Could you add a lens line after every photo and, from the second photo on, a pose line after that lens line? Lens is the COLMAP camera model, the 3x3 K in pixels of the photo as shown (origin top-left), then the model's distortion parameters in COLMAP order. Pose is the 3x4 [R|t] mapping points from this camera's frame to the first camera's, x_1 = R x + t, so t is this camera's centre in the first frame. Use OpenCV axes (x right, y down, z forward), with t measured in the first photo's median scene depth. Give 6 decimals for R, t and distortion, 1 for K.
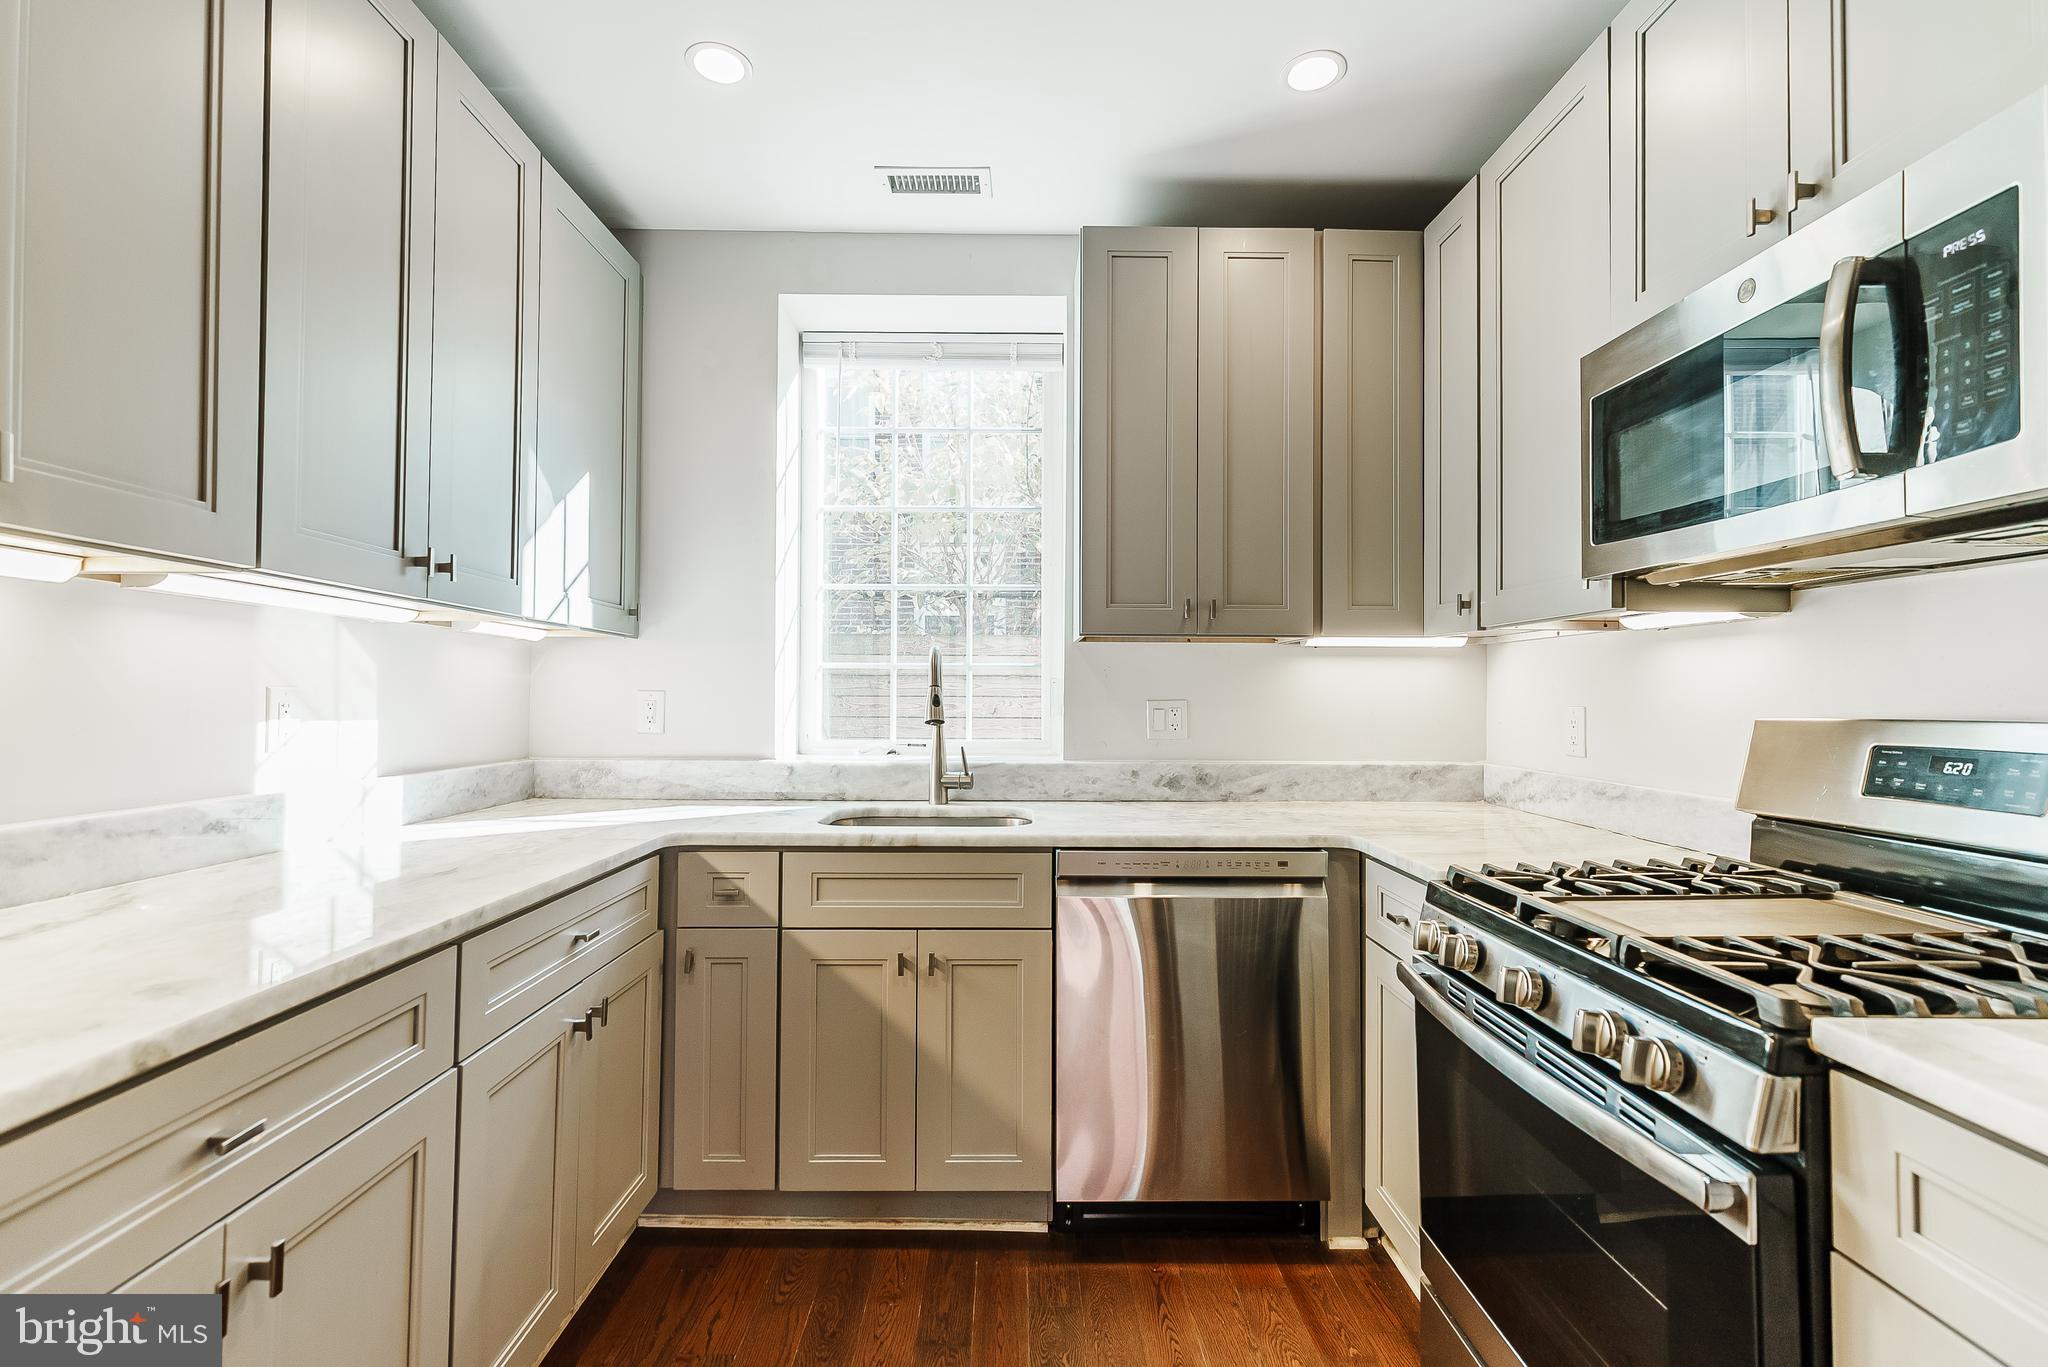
lens RADIAL K [[916.0, 0, 1027.6], [0, 916.0, 679.5], [0, 0, 1]] dist [0.003687, -0.001304]
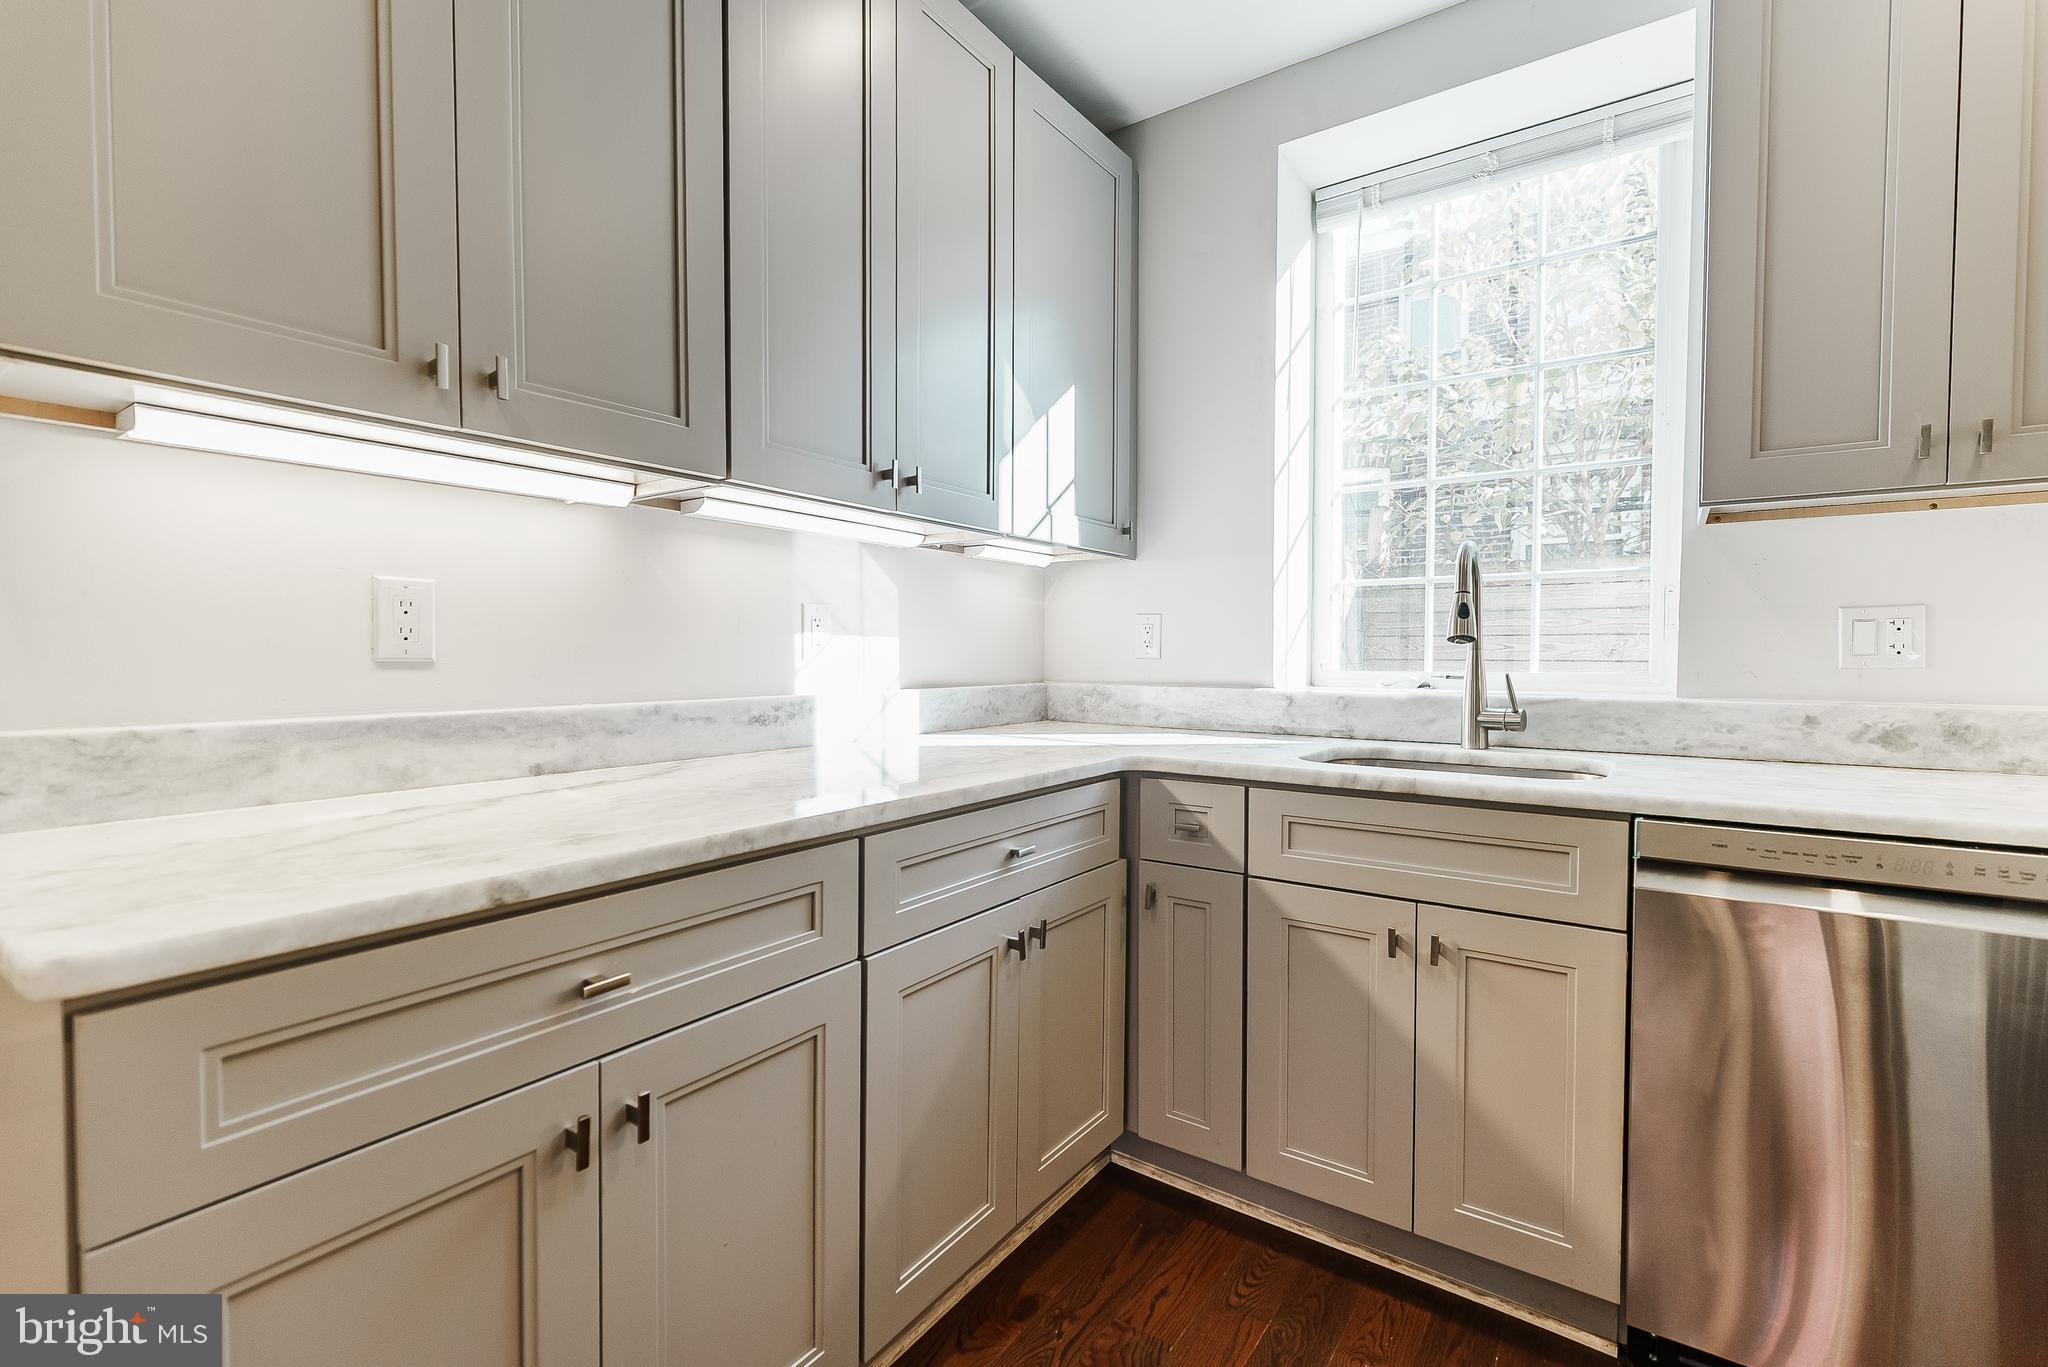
lens RADIAL K [[916.0, 0, 1027.6], [0, 916.0, 679.5], [0, 0, 1]] dist [0.003687, -0.001304]
pose [[0.810649, 0.013941, -0.585366, 0.062274], [0.014616, 0.998923, 0.044032, 0.048408], [0.585350, -0.044250, 0.809572, 0.197382]]
